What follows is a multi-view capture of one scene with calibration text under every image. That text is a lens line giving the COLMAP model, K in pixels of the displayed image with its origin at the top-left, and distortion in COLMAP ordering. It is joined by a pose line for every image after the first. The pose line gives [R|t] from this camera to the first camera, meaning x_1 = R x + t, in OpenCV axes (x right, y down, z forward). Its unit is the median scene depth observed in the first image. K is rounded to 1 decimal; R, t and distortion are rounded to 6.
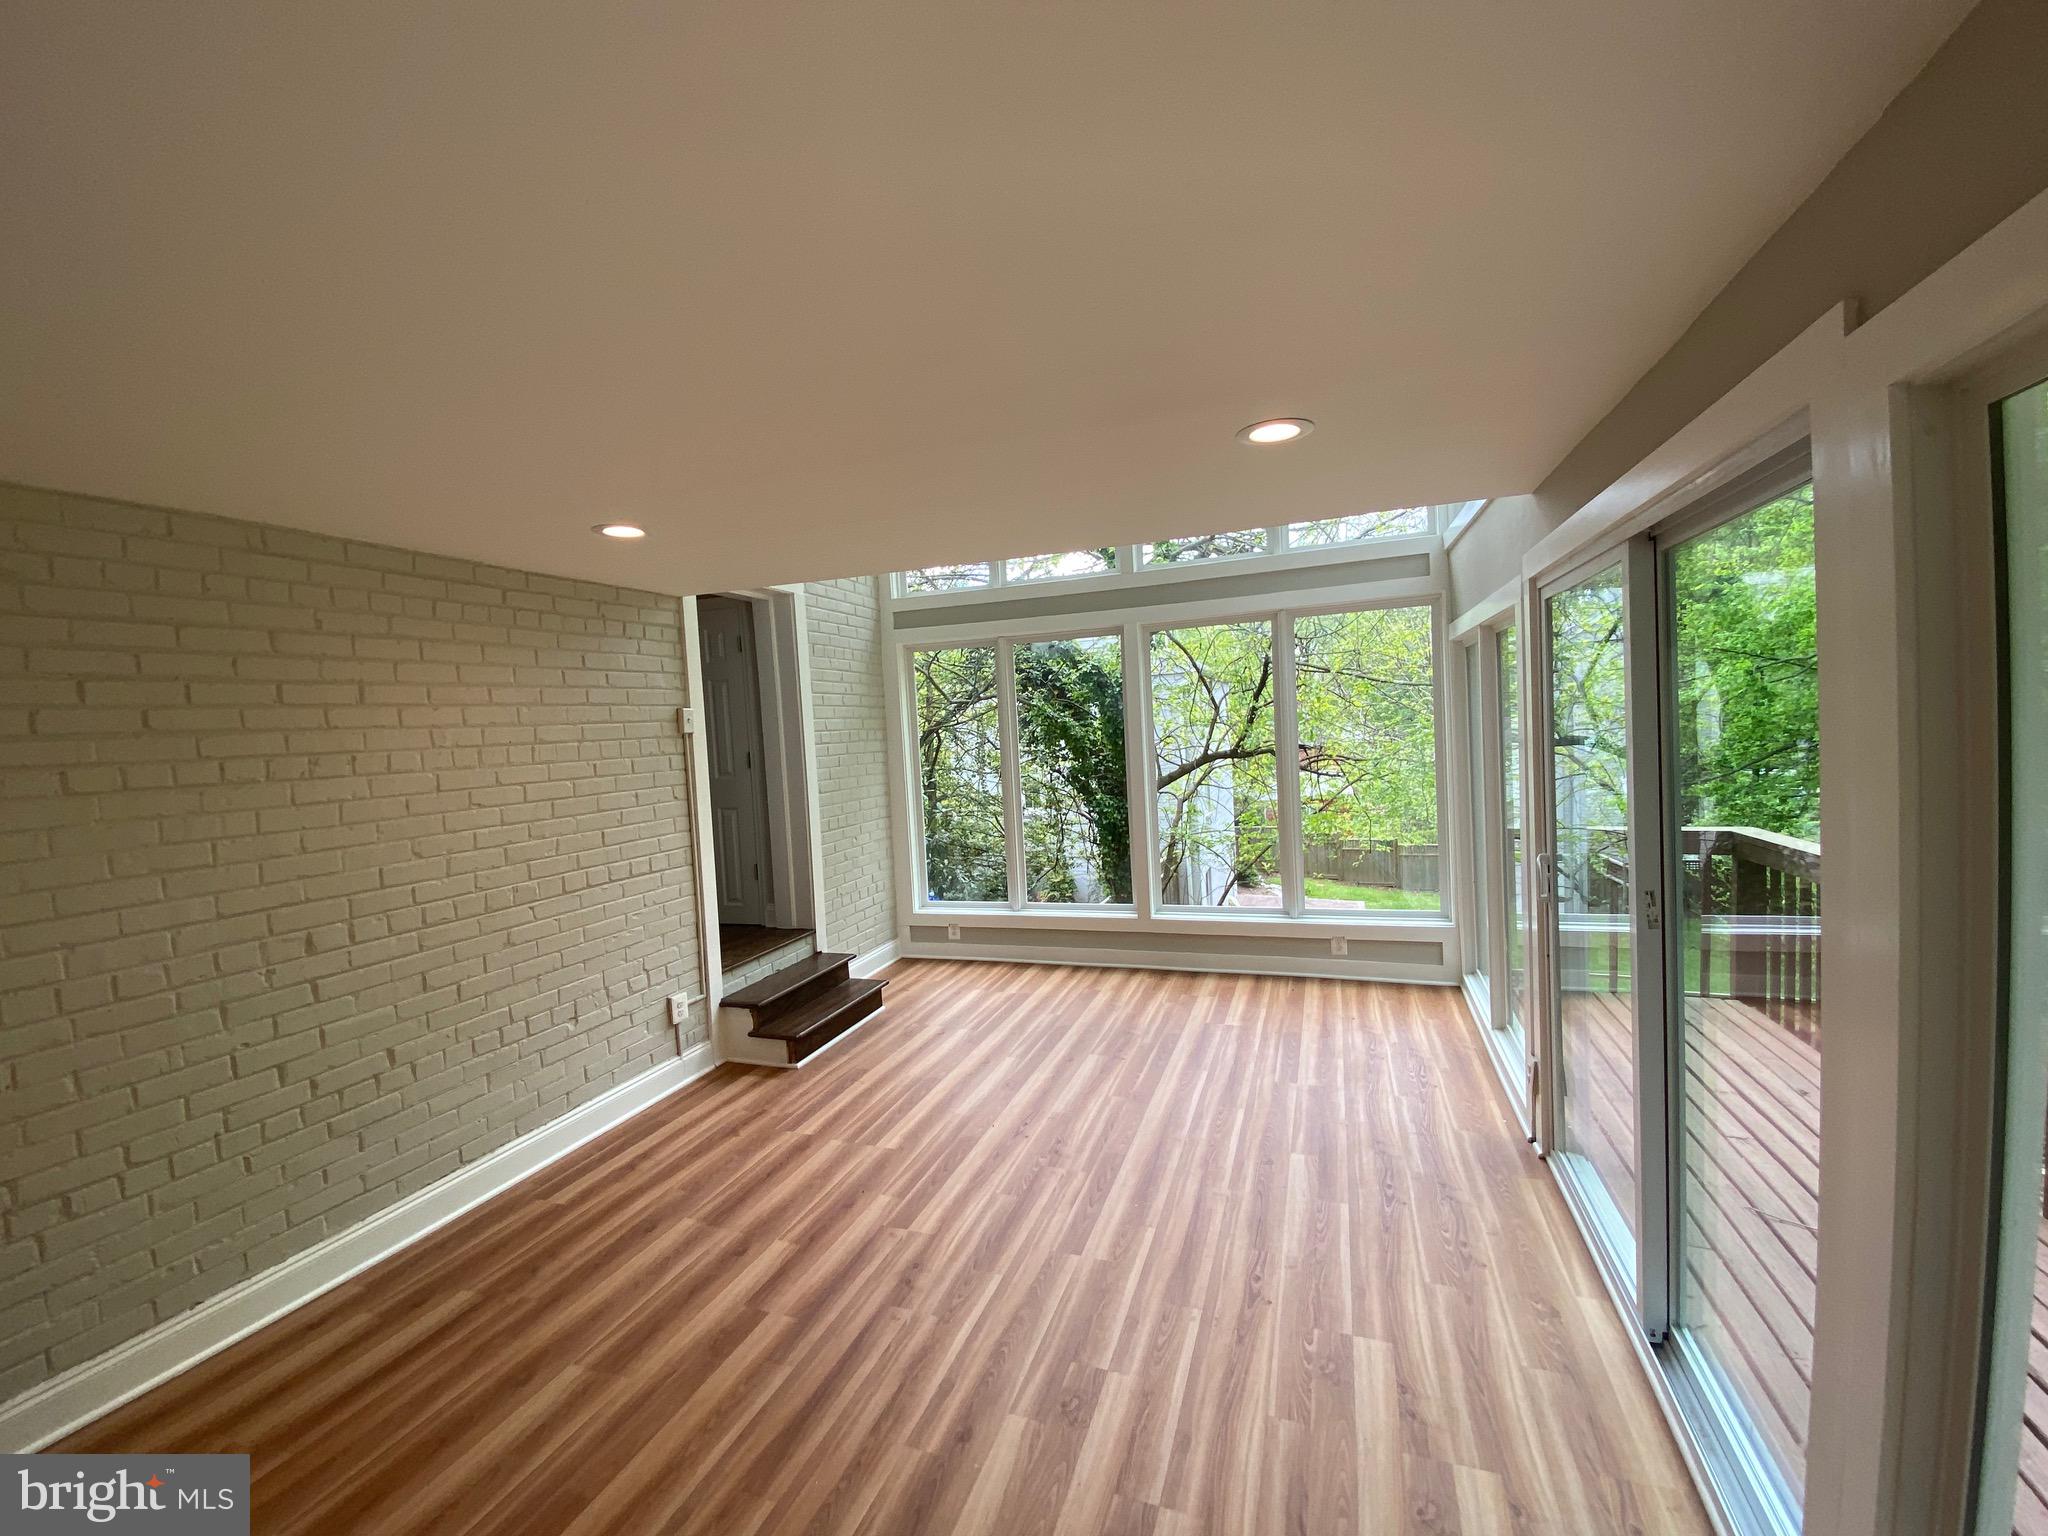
lens RADIAL K [[829.8, 0, 1027.8], [0, 829.8, 769.9], [0, 0, 1]] dist [0.003763, -0.012066]
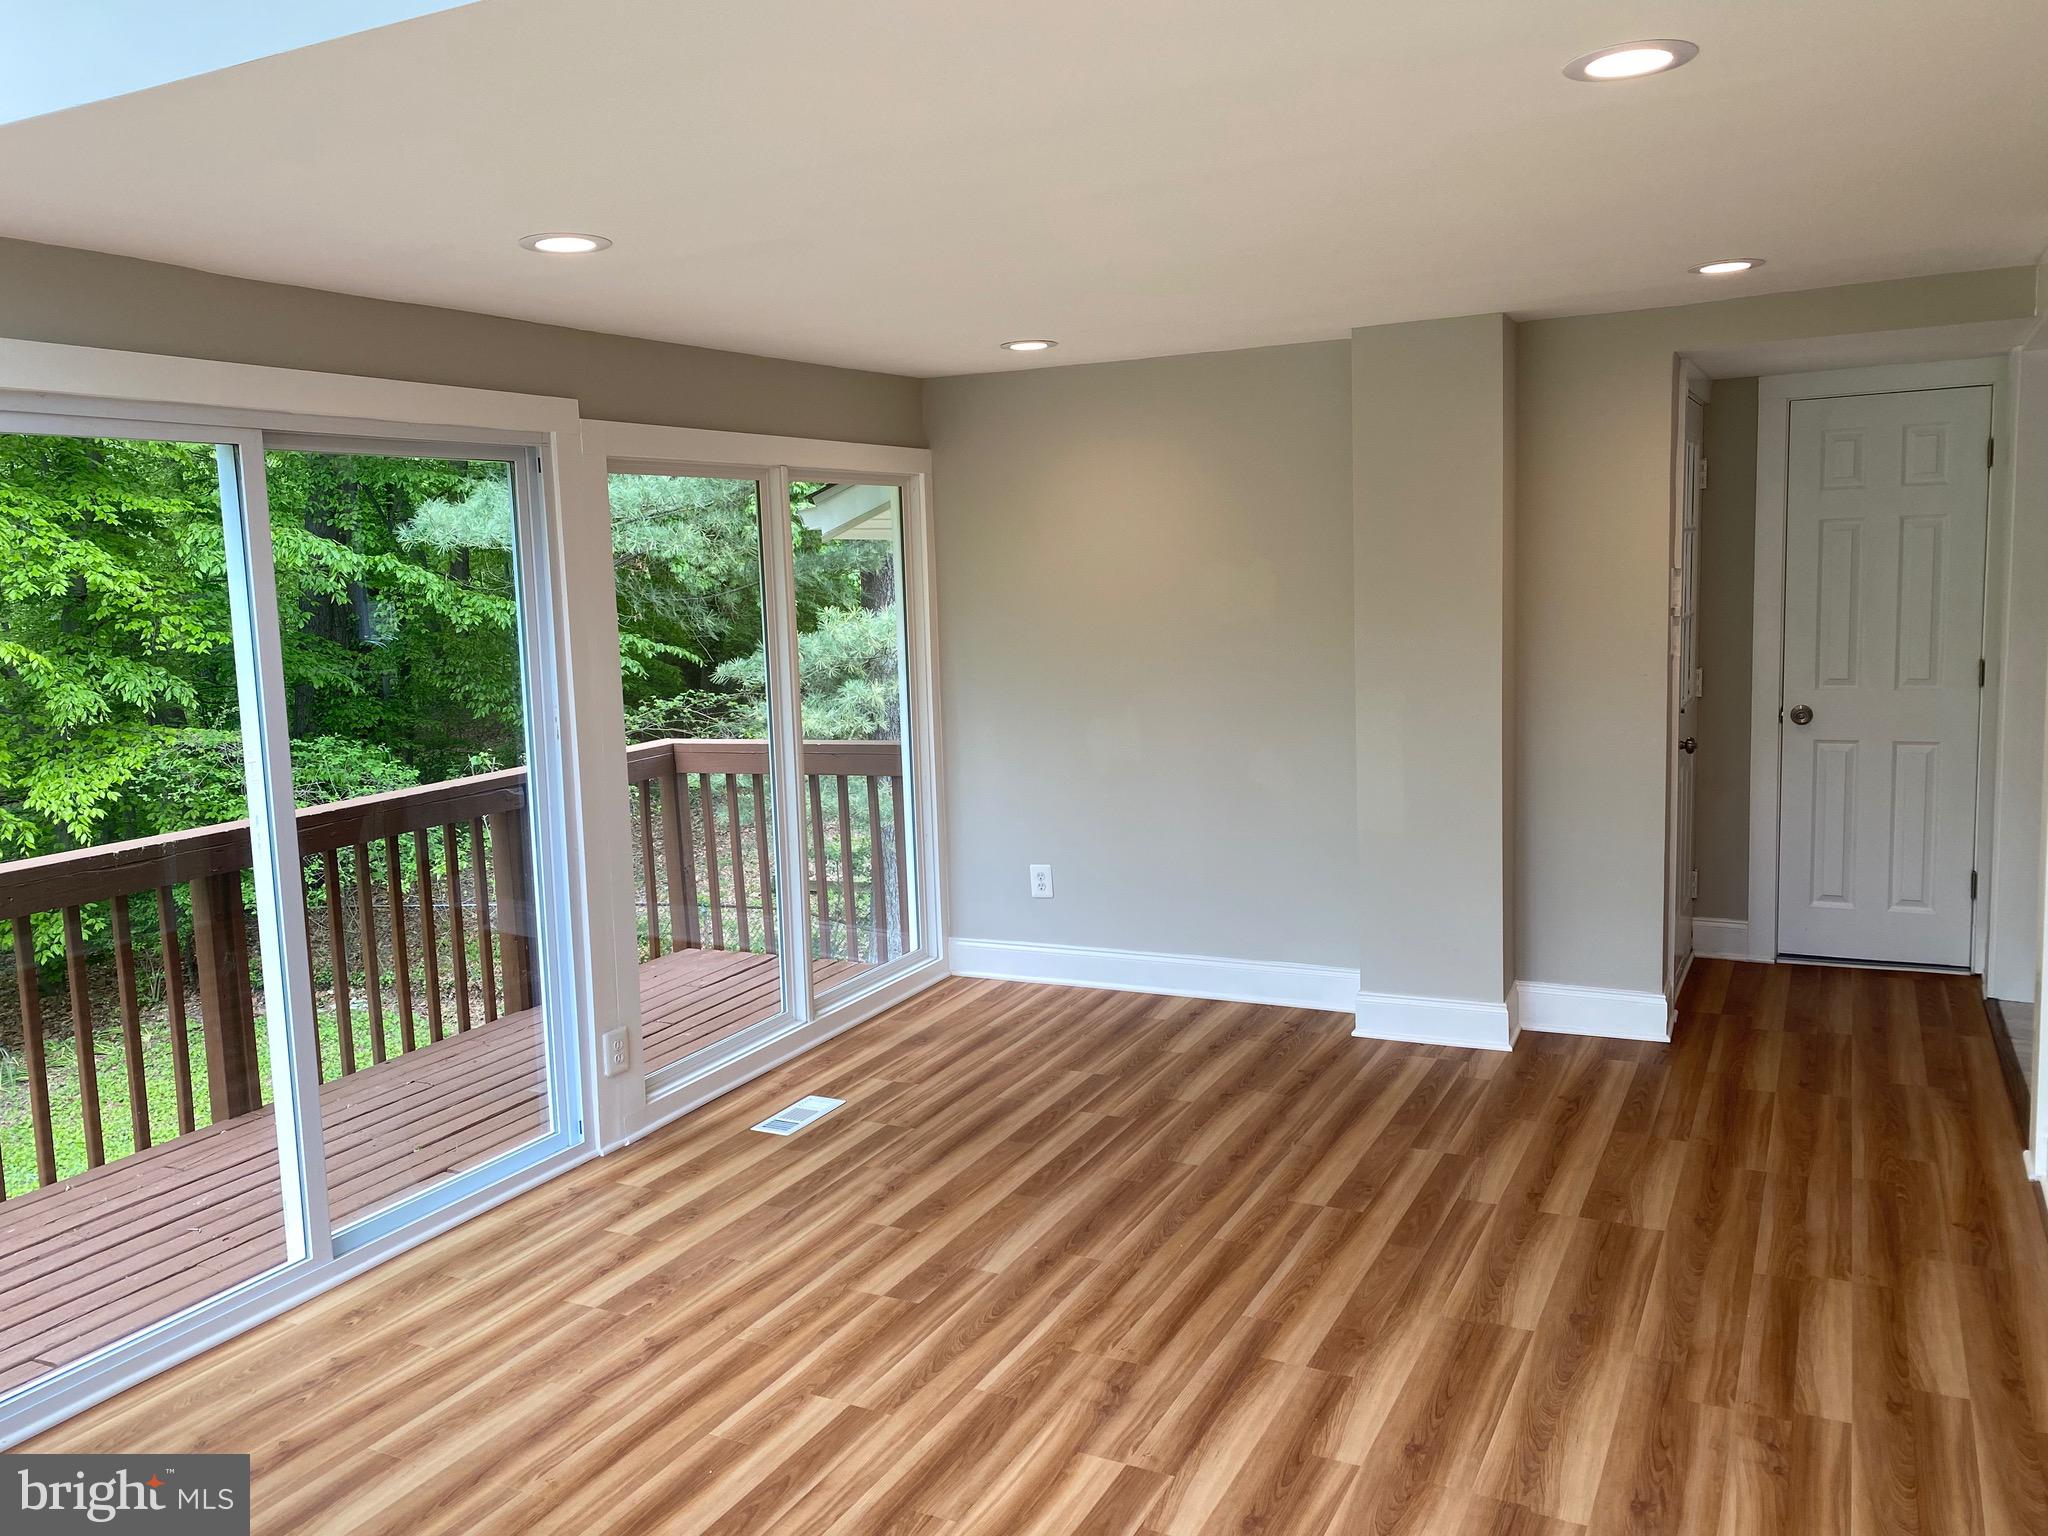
lens RADIAL K [[1558.9, 0, 1002.6], [0, 1558.9, 751.4], [0, 0, 1]] dist [0.023085, -0.031606]
pose [[-0.985581, 0.069788, 0.154142, -0.195660], [0.095548, 0.981382, 0.166613, -0.073752], [-0.139645, 0.178939, -0.973900, 1.477330]]
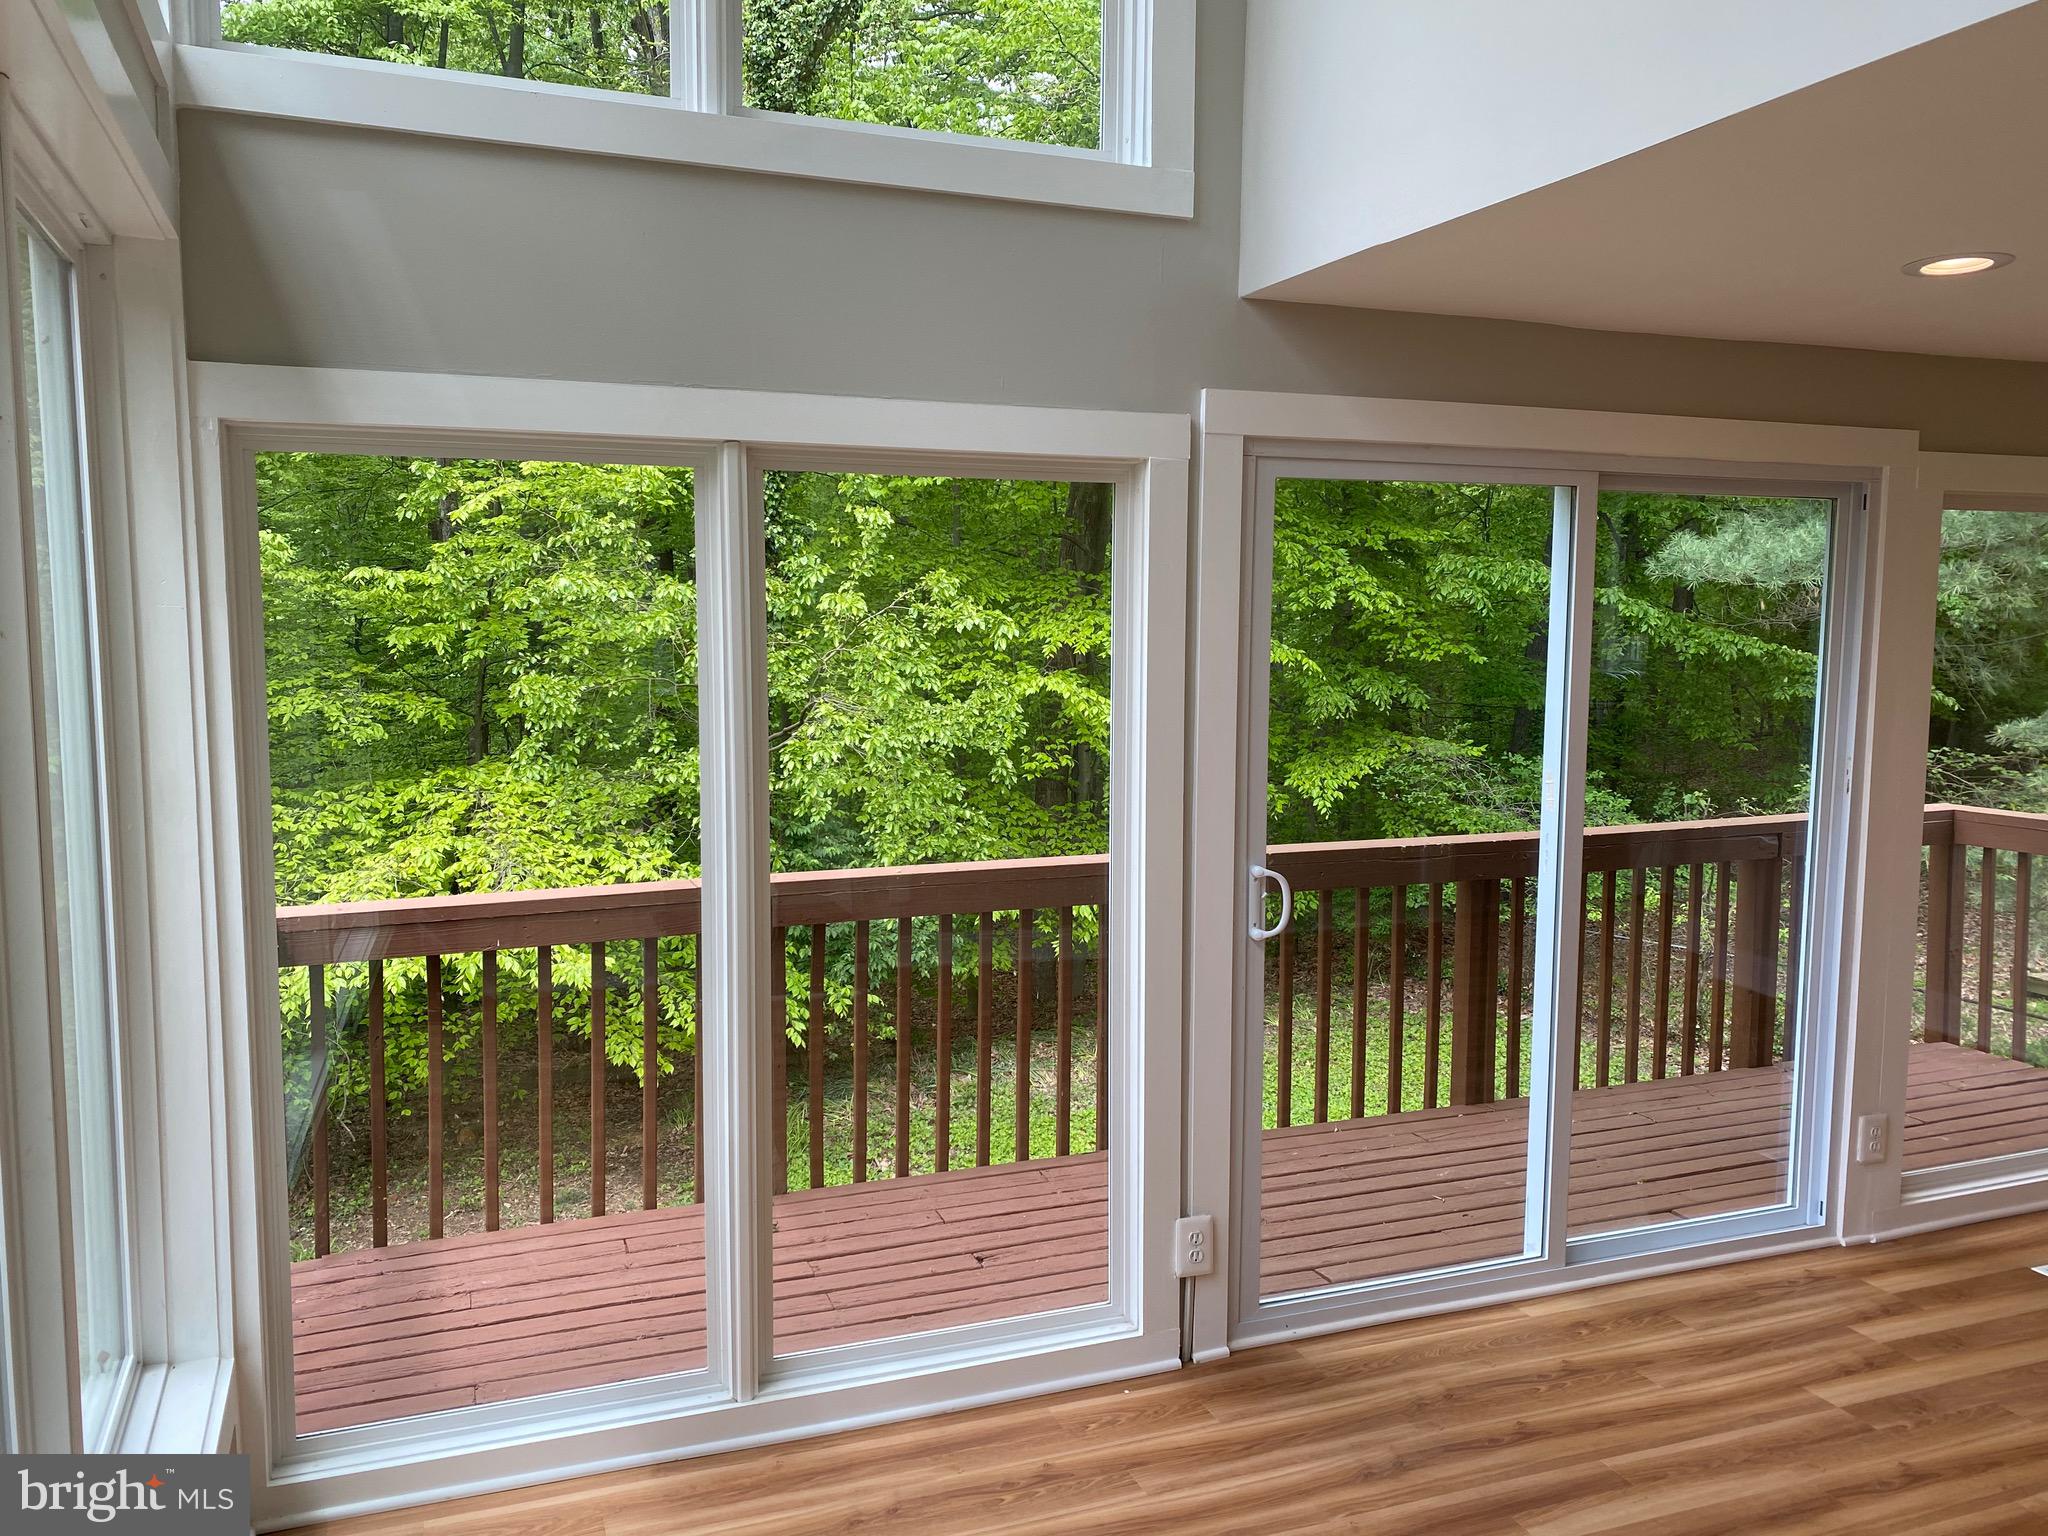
lens RADIAL K [[1558.9, 0, 1017.3], [0, 1558.9, 766.2], [0, 0, 1]] dist [0.023085, -0.031606]
pose [[-0.642444, -0.029130, 0.765778, -0.149193], [0.070693, 0.992764, 0.097072, -0.087833], [-0.763065, 0.116498, -0.635736, 1.526312]]
